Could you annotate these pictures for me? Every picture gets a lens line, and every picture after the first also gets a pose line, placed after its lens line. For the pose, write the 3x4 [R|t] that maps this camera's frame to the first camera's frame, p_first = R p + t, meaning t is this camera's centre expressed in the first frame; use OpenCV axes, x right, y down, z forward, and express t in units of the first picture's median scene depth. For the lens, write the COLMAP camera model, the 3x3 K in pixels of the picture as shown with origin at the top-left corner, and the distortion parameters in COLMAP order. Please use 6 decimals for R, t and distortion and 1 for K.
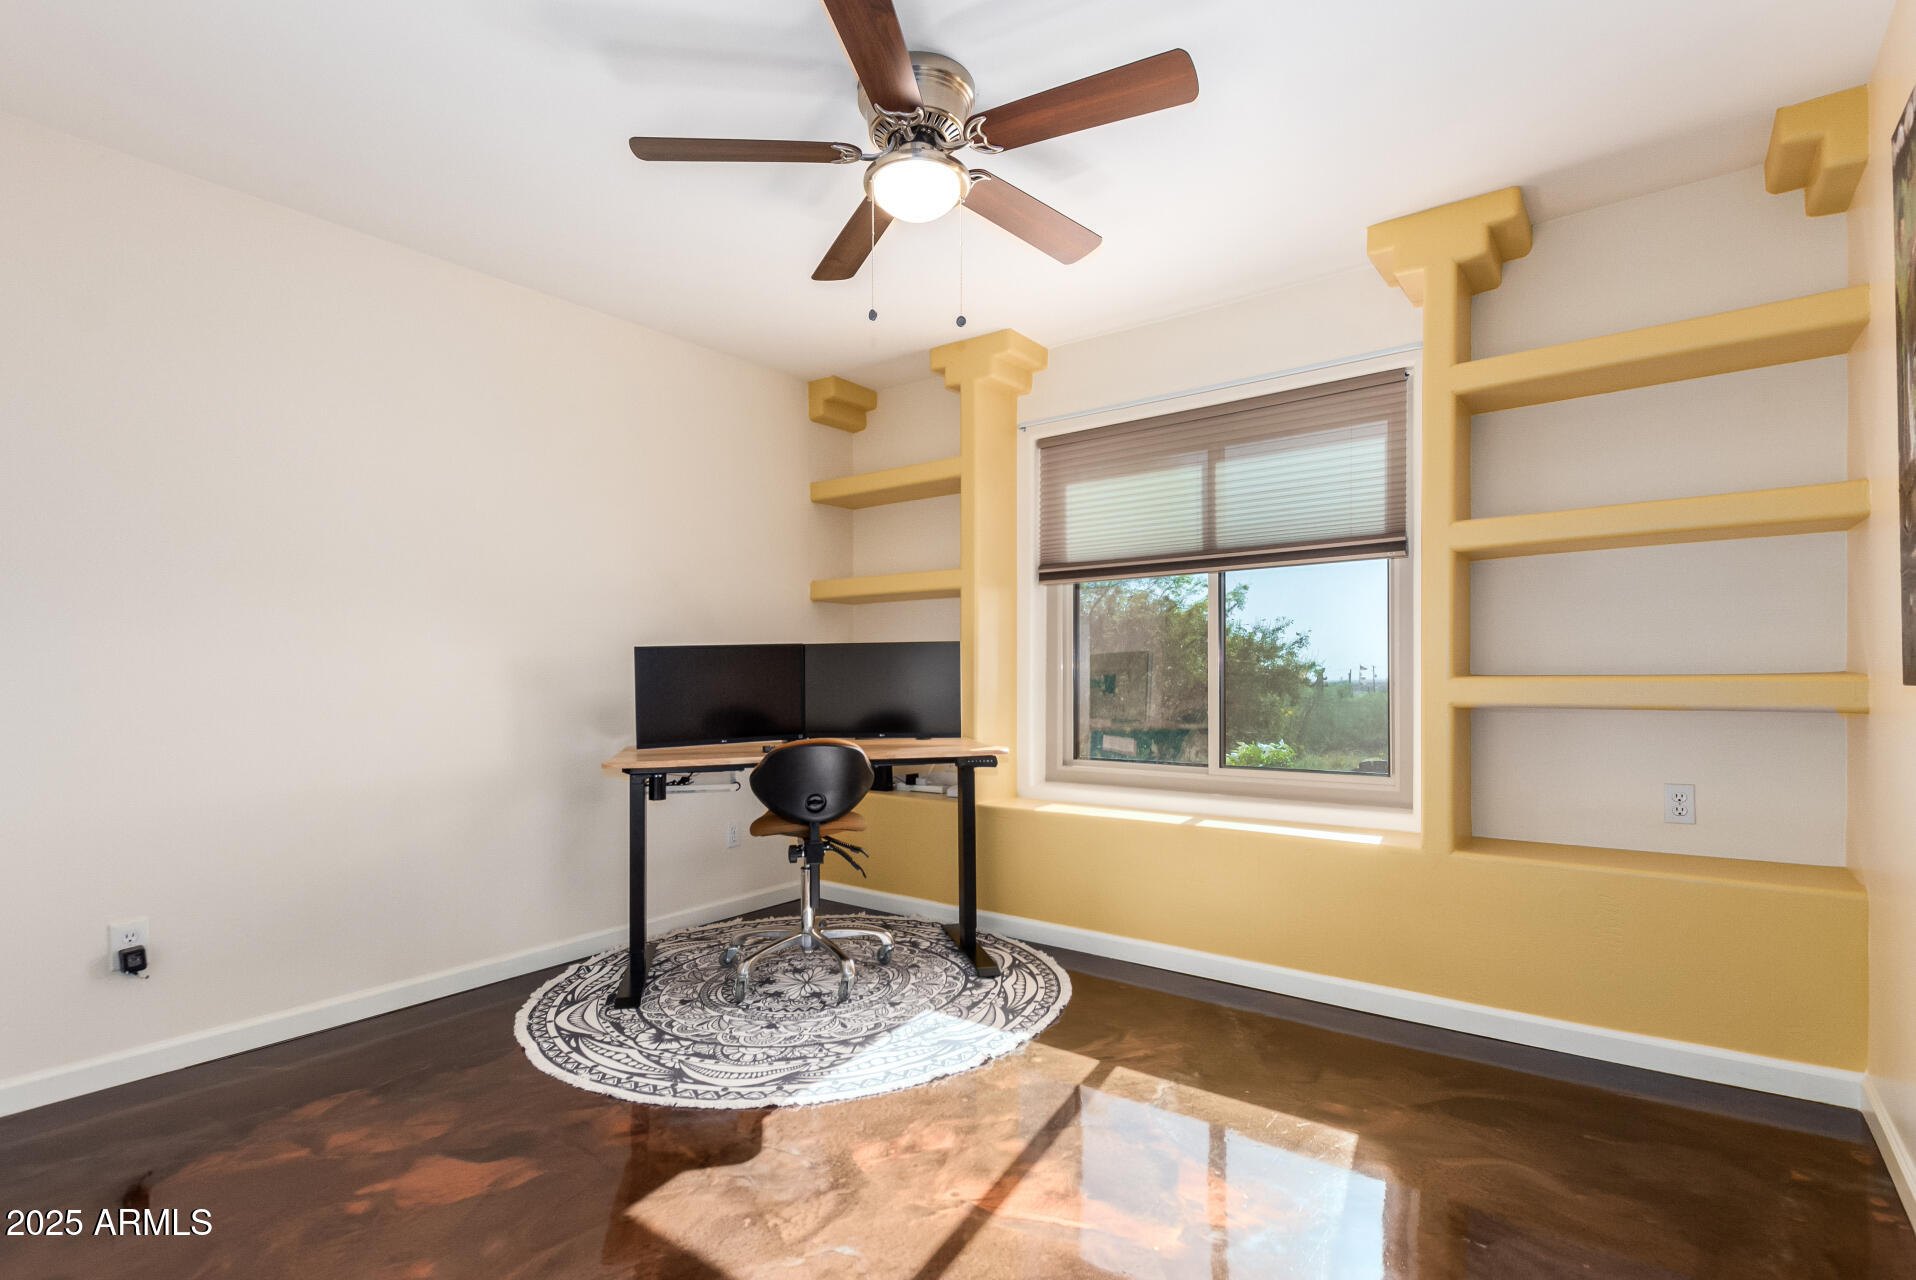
lens RADIAL K [[905.8, 0, 952.2], [0, 905.8, 671.3], [0, 0, 1]] dist [0.004638, 0.000201]
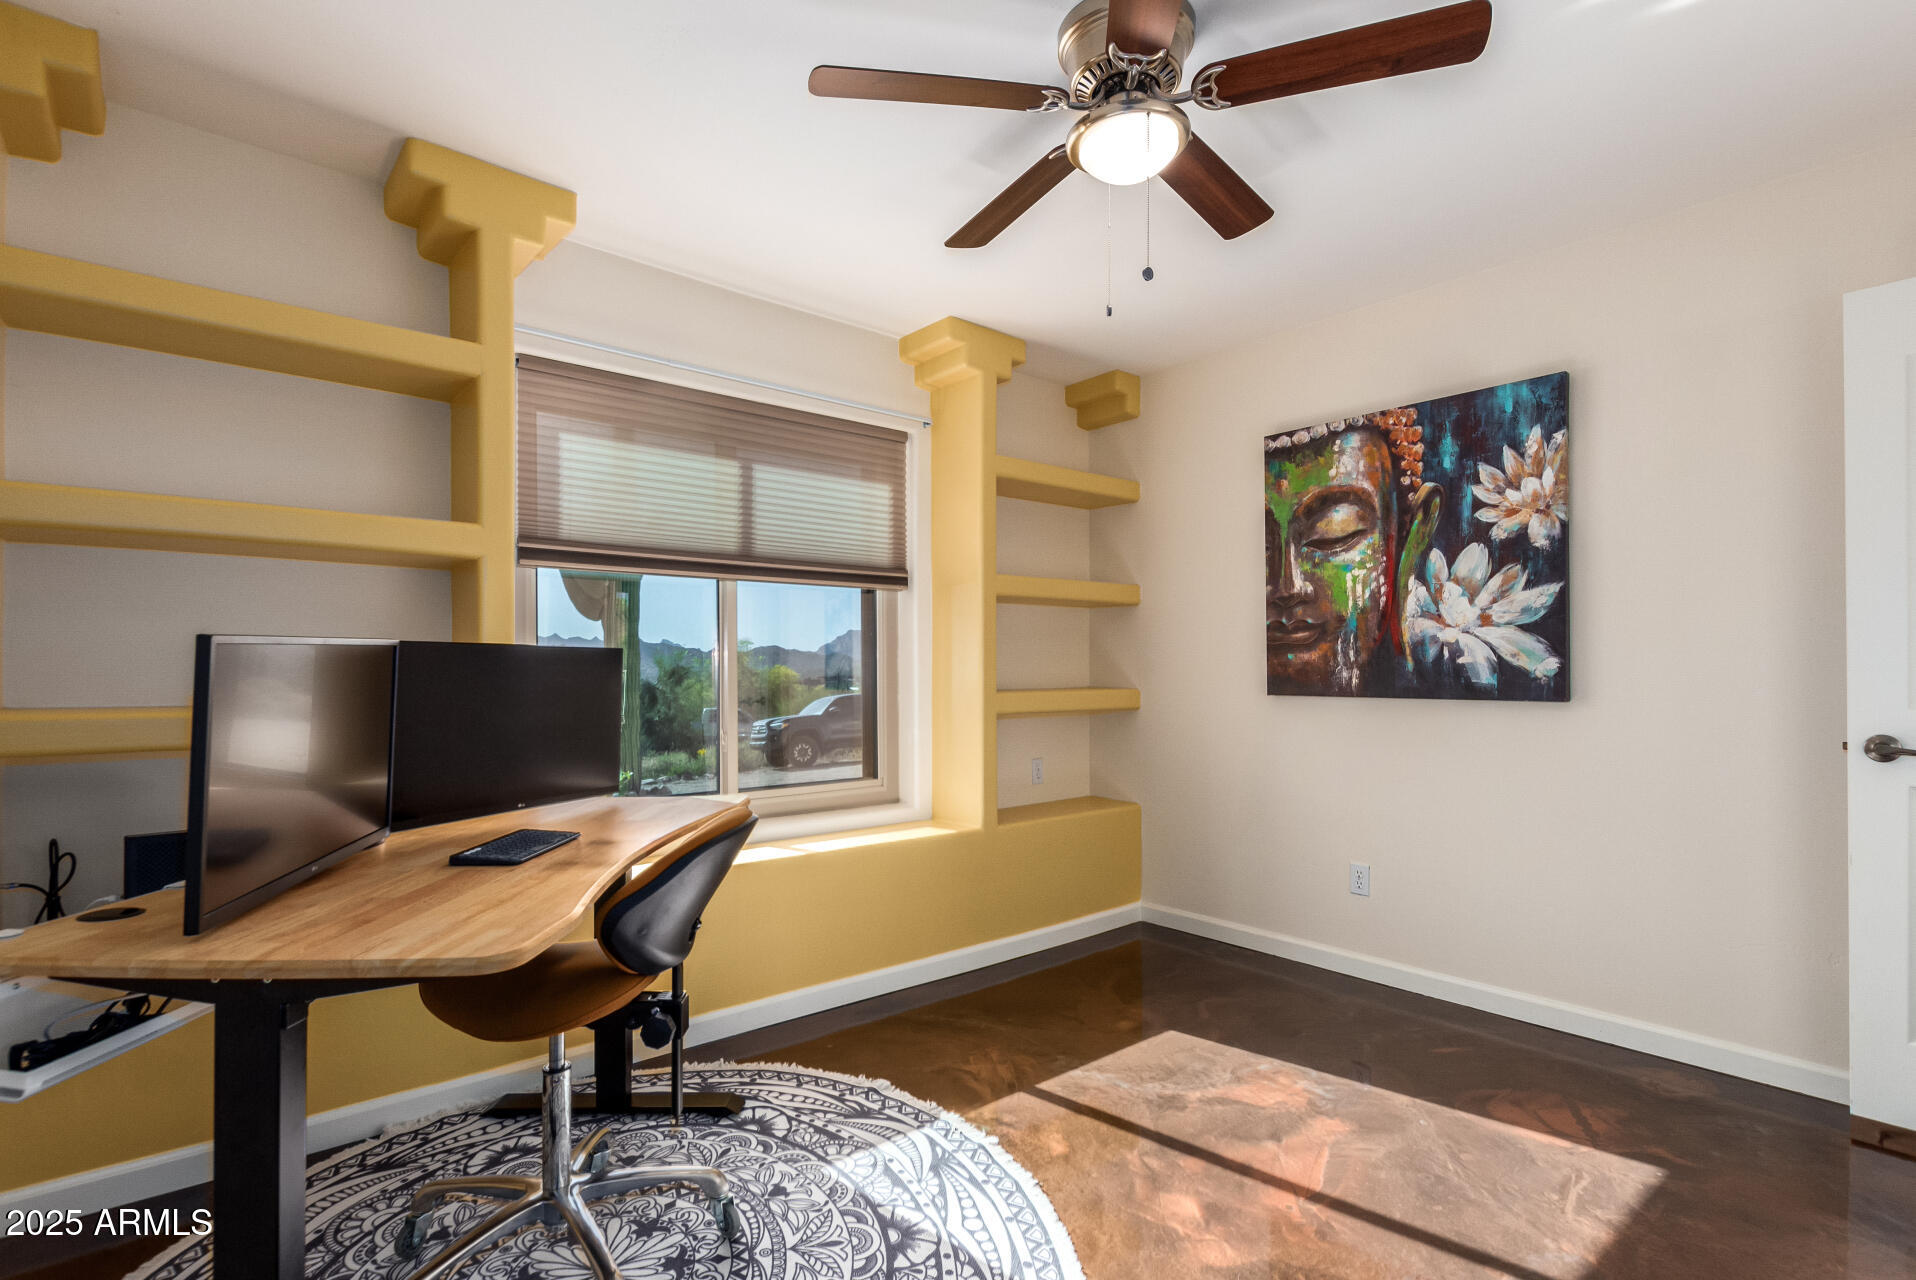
lens RADIAL K [[905.8, 0, 952.2], [0, 905.8, 671.3], [0, 0, 1]] dist [0.004638, 0.000201]
pose [[0.227809, -0.000289, 0.973706, -0.753698], [-0.009090, 0.999956, 0.002423, -0.028404], [-0.973663, -0.009403, 0.227796, 0.780262]]
